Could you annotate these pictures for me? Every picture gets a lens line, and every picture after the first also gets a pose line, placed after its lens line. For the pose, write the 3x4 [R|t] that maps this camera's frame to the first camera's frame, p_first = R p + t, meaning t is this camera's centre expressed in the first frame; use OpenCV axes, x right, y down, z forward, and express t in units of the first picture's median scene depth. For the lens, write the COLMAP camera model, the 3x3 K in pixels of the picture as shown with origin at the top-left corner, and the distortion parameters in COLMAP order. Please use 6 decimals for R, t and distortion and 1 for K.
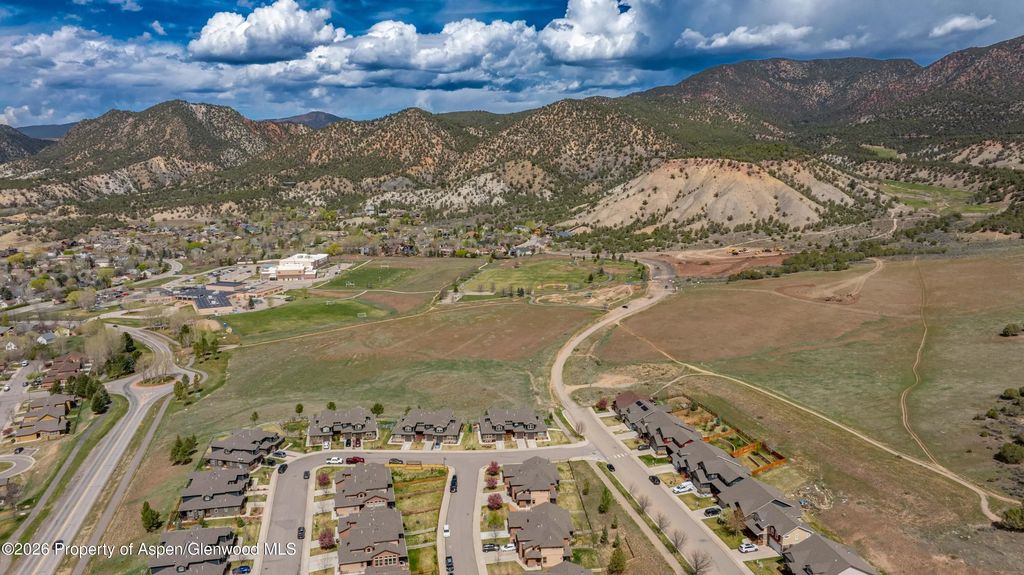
lens RADIAL K [[748.8, 0, 497.2], [0, 748.8, 252.7], [0, 0, 1]] dist [-0.026279, 0.001972]
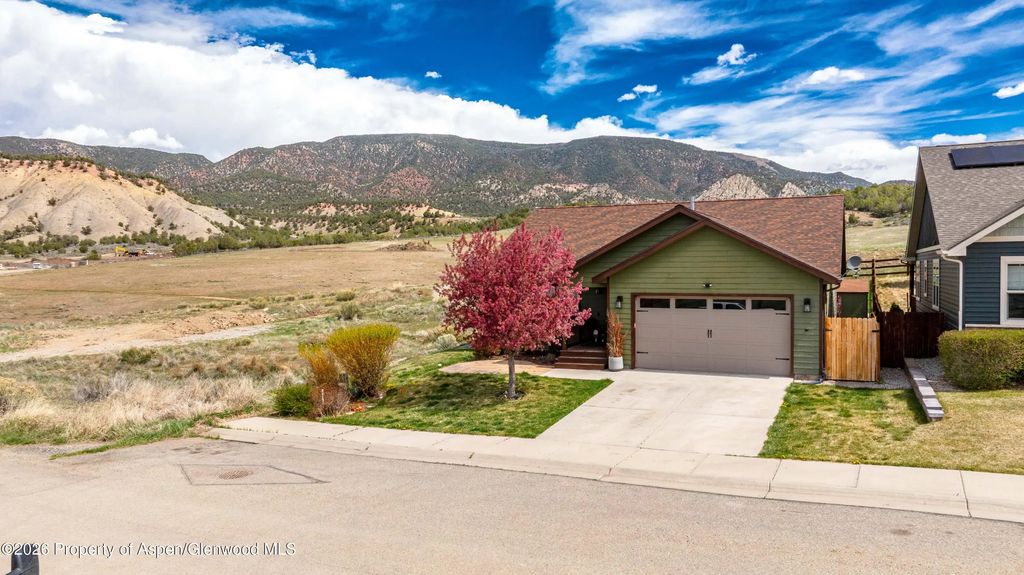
lens RADIAL K [[727.2, 0, 512.0], [0, 727.2, 287.5], [0, 0, 1]] dist [-0.054350, 0.057846]
pose [[0.587456, -0.024742, 0.808878, 0.029996], [0.123822, 0.990511, -0.059630, 0.072723], [-0.799727, 0.135187, 0.584945, 0.331757]]
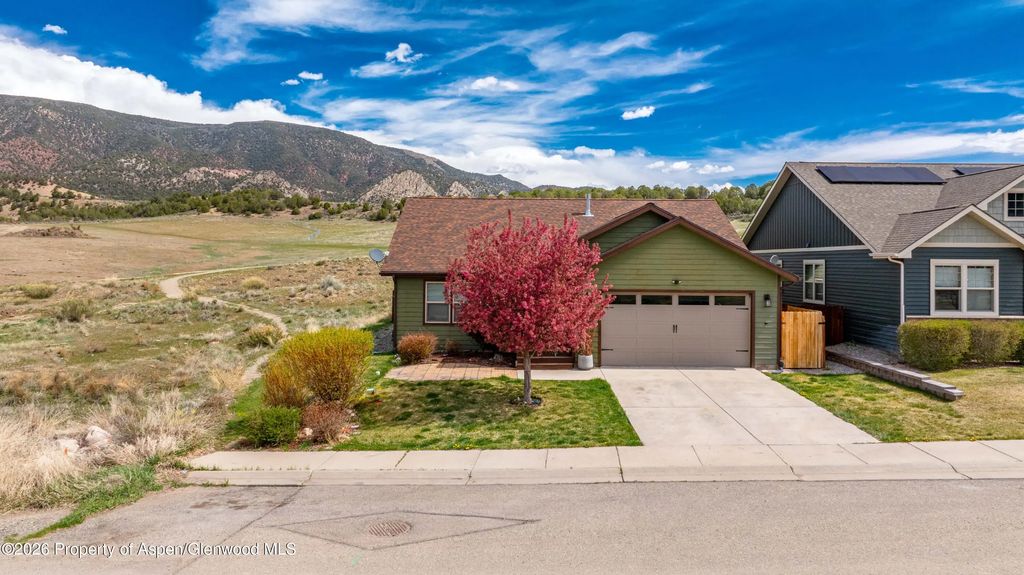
lens RADIAL K [[748.8, 0, 497.2], [0, 748.8, 252.7], [0, 0, 1]] dist [-0.026279, 0.001972]
pose [[0.184418, 0.015564, 0.982725, 0.027006], [0.134063, 0.990131, -0.040840, 0.071231], [-0.973662, 0.139279, 0.180511, 0.342018]]
